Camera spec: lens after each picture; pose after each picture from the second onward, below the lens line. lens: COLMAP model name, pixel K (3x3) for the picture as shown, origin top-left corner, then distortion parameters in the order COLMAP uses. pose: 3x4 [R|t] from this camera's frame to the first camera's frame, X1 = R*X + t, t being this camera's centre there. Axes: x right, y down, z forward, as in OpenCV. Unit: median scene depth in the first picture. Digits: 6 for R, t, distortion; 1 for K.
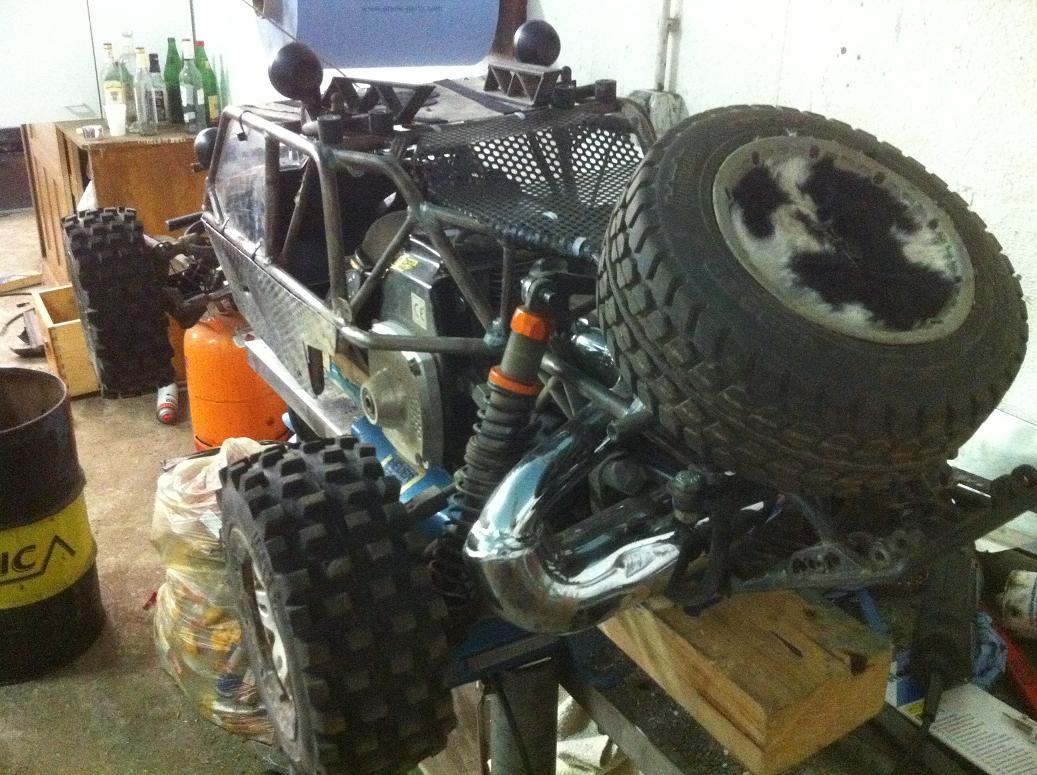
lens RADIAL K [[997.0, 0, 518.5], [0, 997.0, 387.5], [0, 0, 1]] dist [0.087212, -0.311738]
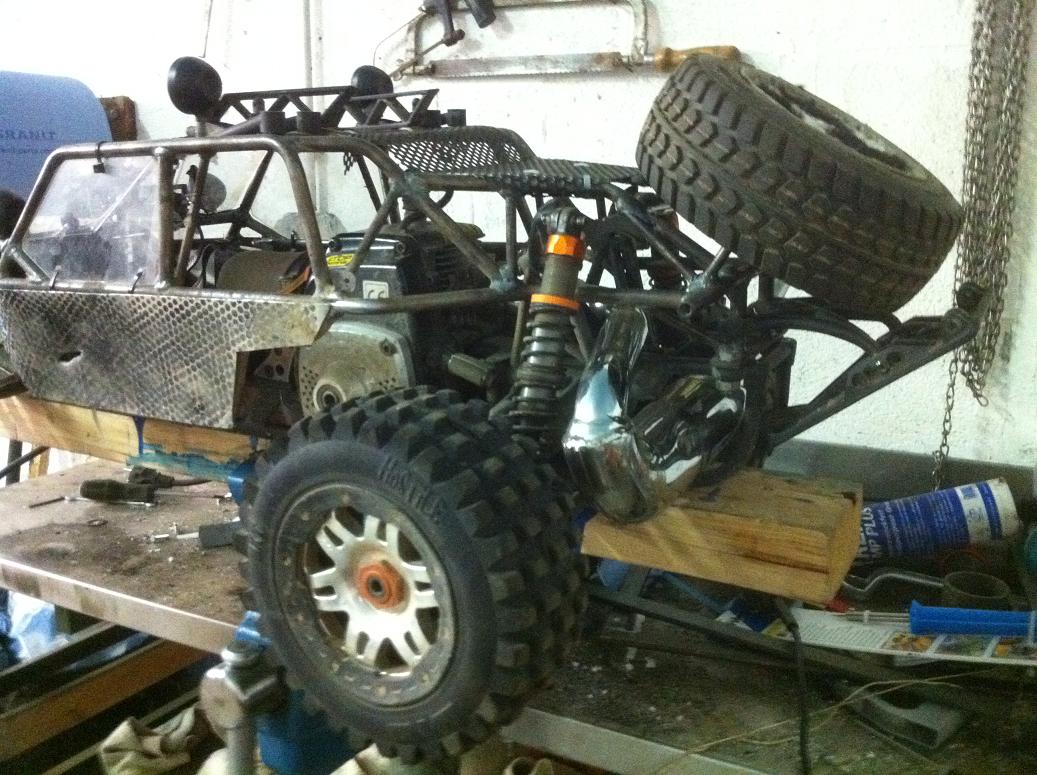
lens RADIAL K [[997.0, 0, 518.5], [0, 997.0, 387.5], [0, 0, 1]] dist [0.087212, -0.311738]
pose [[0.872765, -0.119905, 0.473185, -0.529819], [0.209632, 0.967488, -0.141494, 0.213330], [-0.440835, 0.222685, 0.869526, 0.077368]]
